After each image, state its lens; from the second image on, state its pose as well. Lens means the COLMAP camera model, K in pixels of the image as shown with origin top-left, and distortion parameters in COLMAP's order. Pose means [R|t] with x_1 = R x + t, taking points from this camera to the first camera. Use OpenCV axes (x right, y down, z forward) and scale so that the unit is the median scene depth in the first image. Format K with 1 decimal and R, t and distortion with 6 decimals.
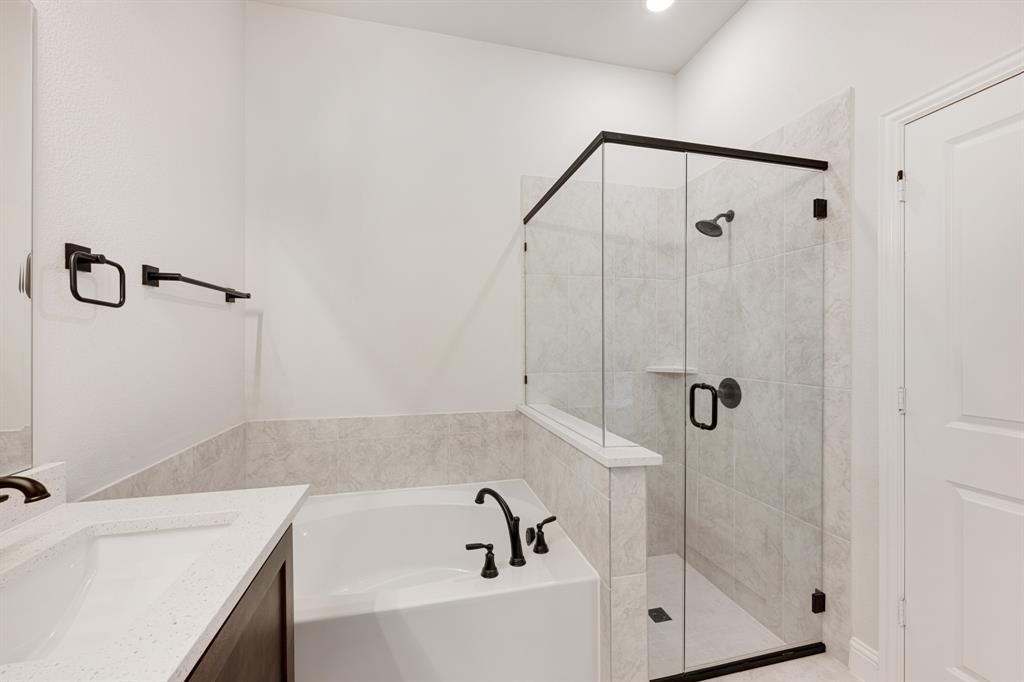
lens RADIAL K [[408.7, 0, 512.7], [0, 408.7, 345.8], [0, 0, 1]] dist [0.000245, -0.000071]
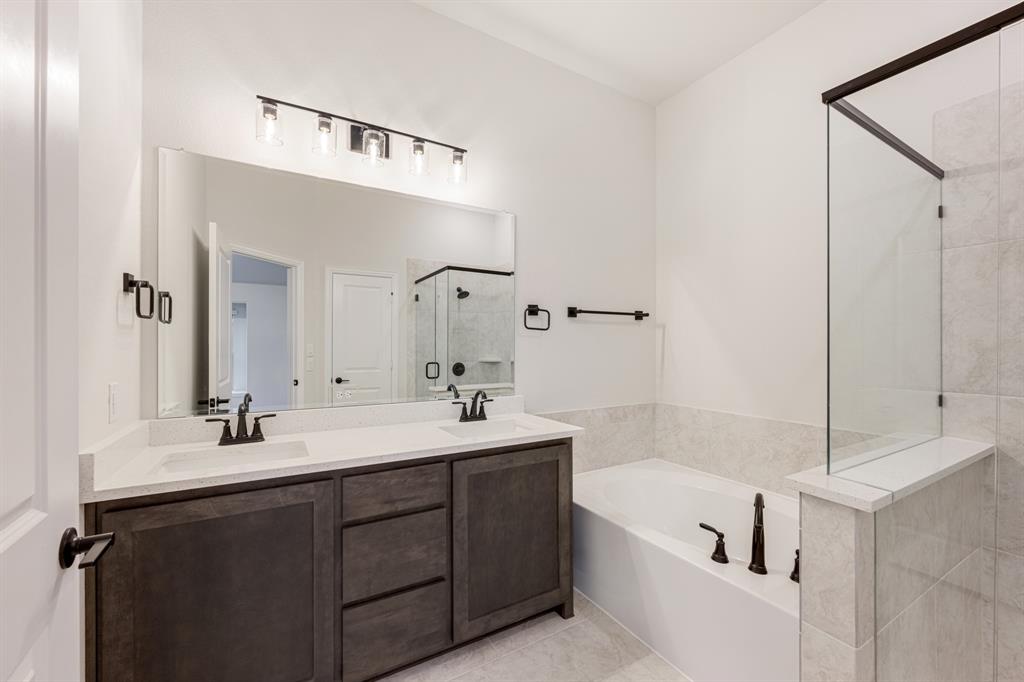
lens RADIAL K [[408.7, 0, 512.7], [0, 408.7, 345.8], [0, 0, 1]] dist [0.000245, -0.000071]
pose [[0.293657, 0.000304, -0.955911, 0.623470], [-0.011564, 0.999928, -0.003234, -0.000786], [0.955841, 0.012003, 0.293639, 0.112404]]
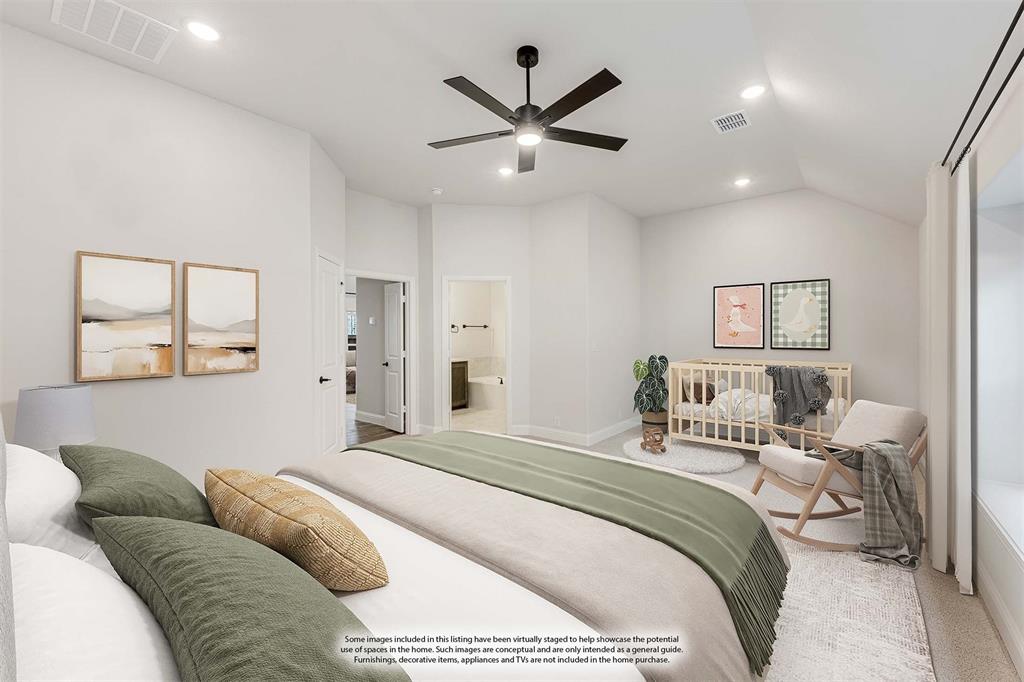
lens RADIAL K [[421.1, 0, 510.4], [0, 421.1, 336.9], [0, 0, 1]] dist [-0.001290, -0.000207]
pose [[0.596846, 0.005707, -0.802336, 3.172122], [-0.005216, 0.999981, 0.003233, -0.026007], [0.802339, 0.002255, 0.596864, -1.523595]]
